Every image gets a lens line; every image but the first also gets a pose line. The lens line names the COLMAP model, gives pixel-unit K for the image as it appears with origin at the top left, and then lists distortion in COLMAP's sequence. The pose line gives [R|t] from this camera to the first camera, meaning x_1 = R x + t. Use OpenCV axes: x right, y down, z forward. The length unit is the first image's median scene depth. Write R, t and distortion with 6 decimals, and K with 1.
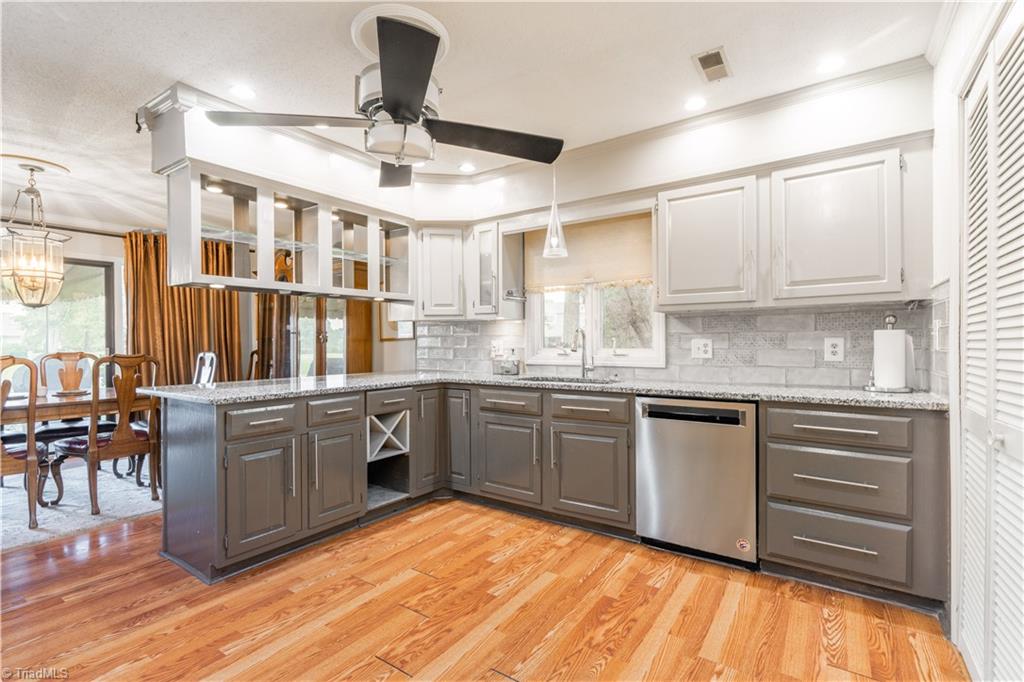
lens RADIAL K [[467.1, 0, 433.8], [0, 467.1, 342.9], [0, 0, 1]] dist [-0.000431, -0.000146]
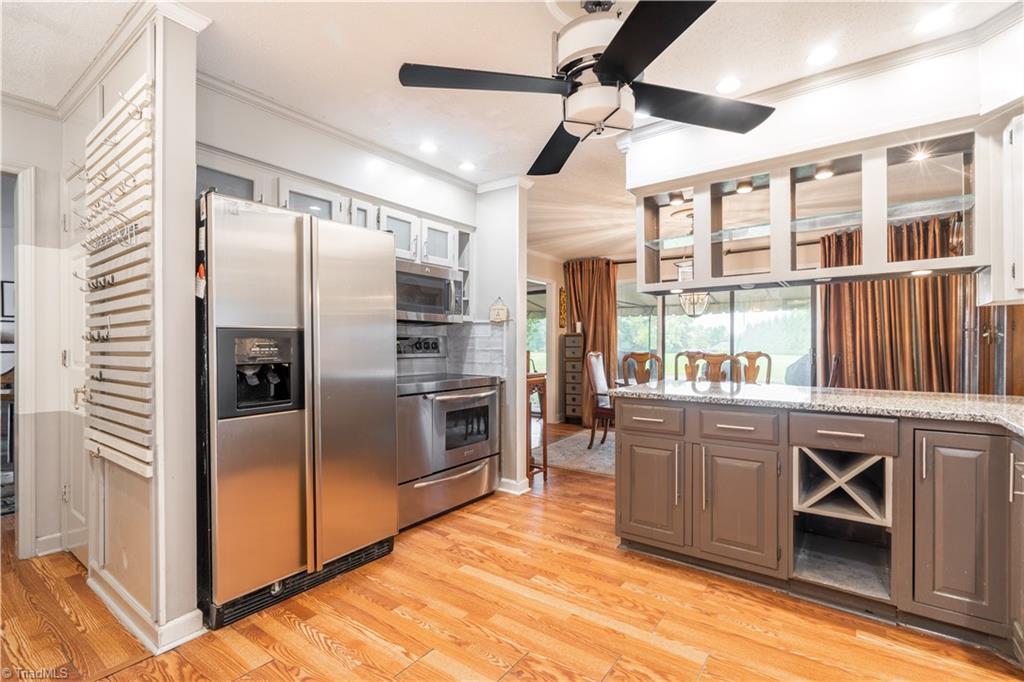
lens RADIAL K [[469.3, 0, 579.6], [0, 469.3, 341.6], [0, 0, 1]] dist [-0.002358, -0.000521]
pose [[0.122387, -0.001810, -0.992481, 0.576758], [0.002039, 0.999997, -0.001572, -0.003670], [0.992480, -0.001831, 0.122391, 0.628722]]
